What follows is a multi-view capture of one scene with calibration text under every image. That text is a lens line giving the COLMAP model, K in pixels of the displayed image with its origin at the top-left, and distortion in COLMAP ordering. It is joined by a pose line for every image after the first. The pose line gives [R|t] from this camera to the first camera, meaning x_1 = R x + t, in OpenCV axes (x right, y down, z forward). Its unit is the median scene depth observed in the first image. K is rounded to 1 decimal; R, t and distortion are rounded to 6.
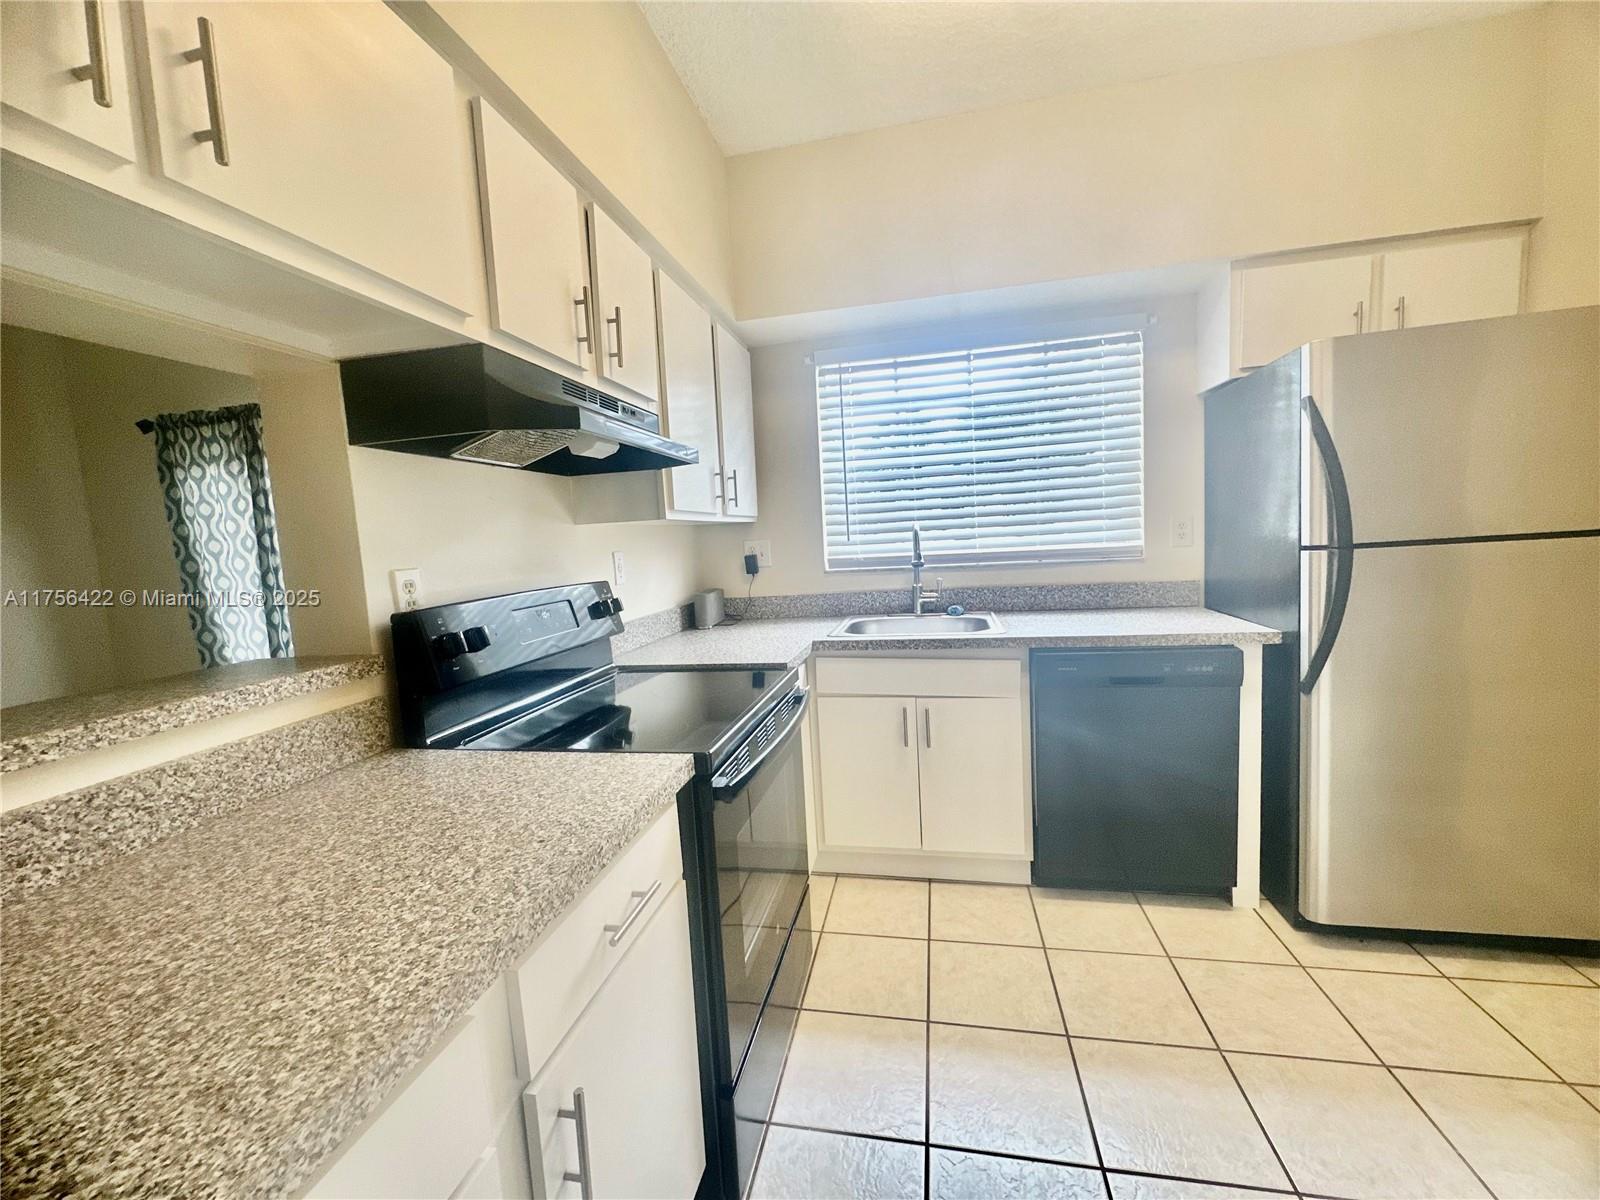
lens RADIAL K [[639.5, 0, 800.0], [0, 639.5, 597.3], [0, 0, 1]] dist [-0.000714, -0.000914]
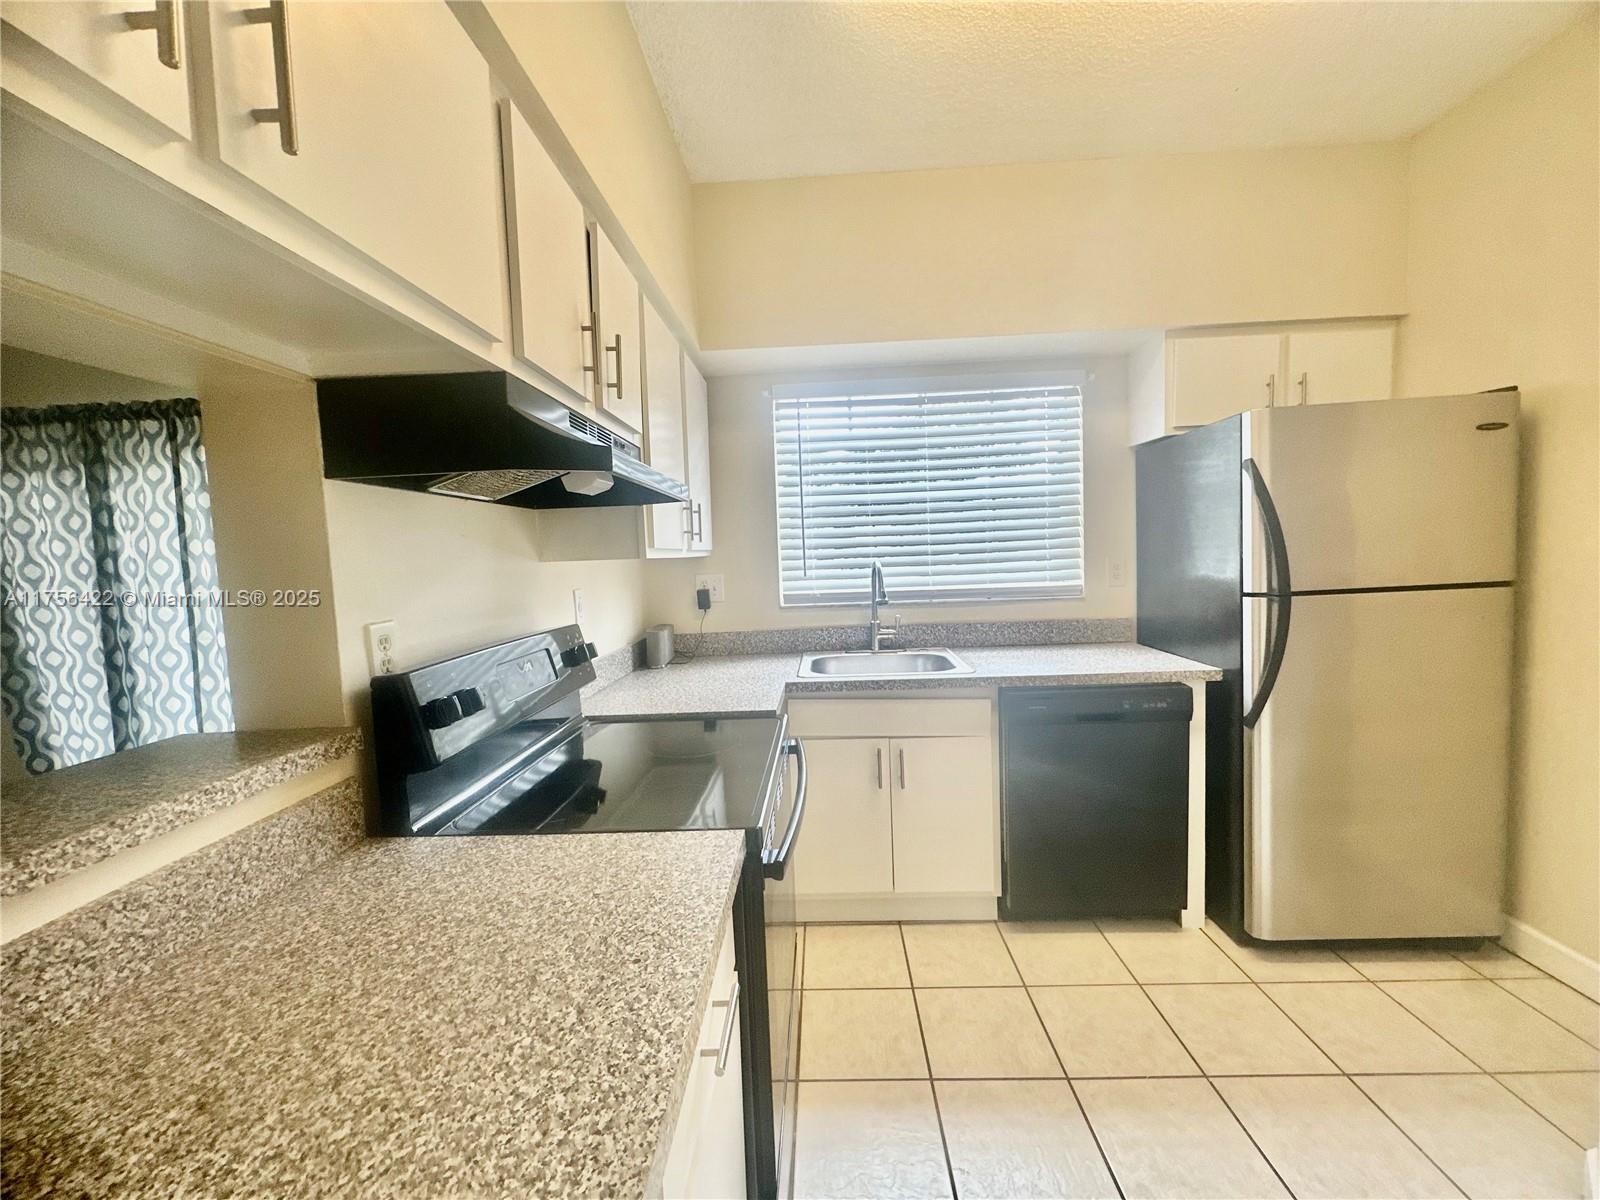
lens RADIAL K [[639.5, 0, 801.9], [0, 639.5, 598.0], [0, 0, 1]] dist [-0.000714, -0.000914]
pose [[0.985669, 0.005348, 0.168607, -0.156814], [0.000218, 0.999456, -0.032973, -0.036625], [-0.168692, 0.032537, 0.985132, 0.047172]]
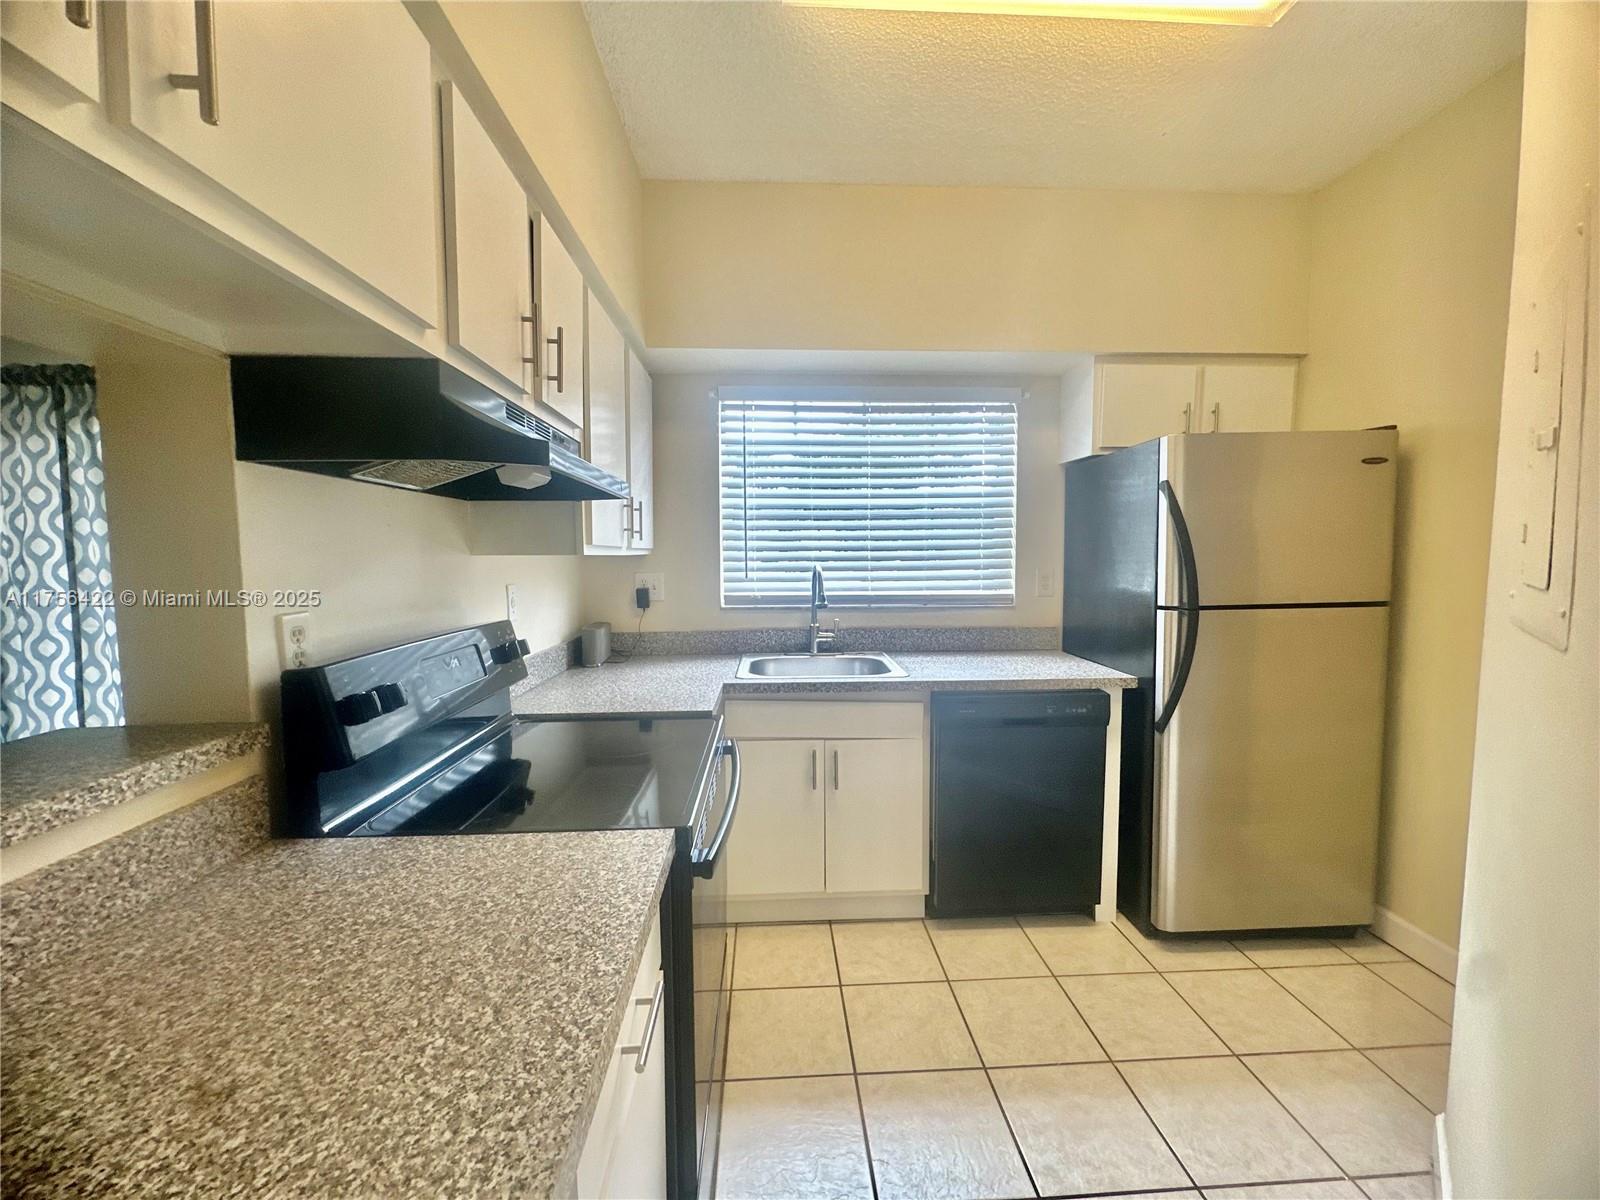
lens RADIAL K [[639.5, 0, 802.4], [0, 639.5, 597.9], [0, 0, 1]] dist [-0.000714, -0.000914]
pose [[0.966269, 0.032591, 0.255466, -0.152031], [-0.023725, 0.999007, -0.037711, -0.036492], [-0.256441, 0.030378, 0.966082, 0.035474]]
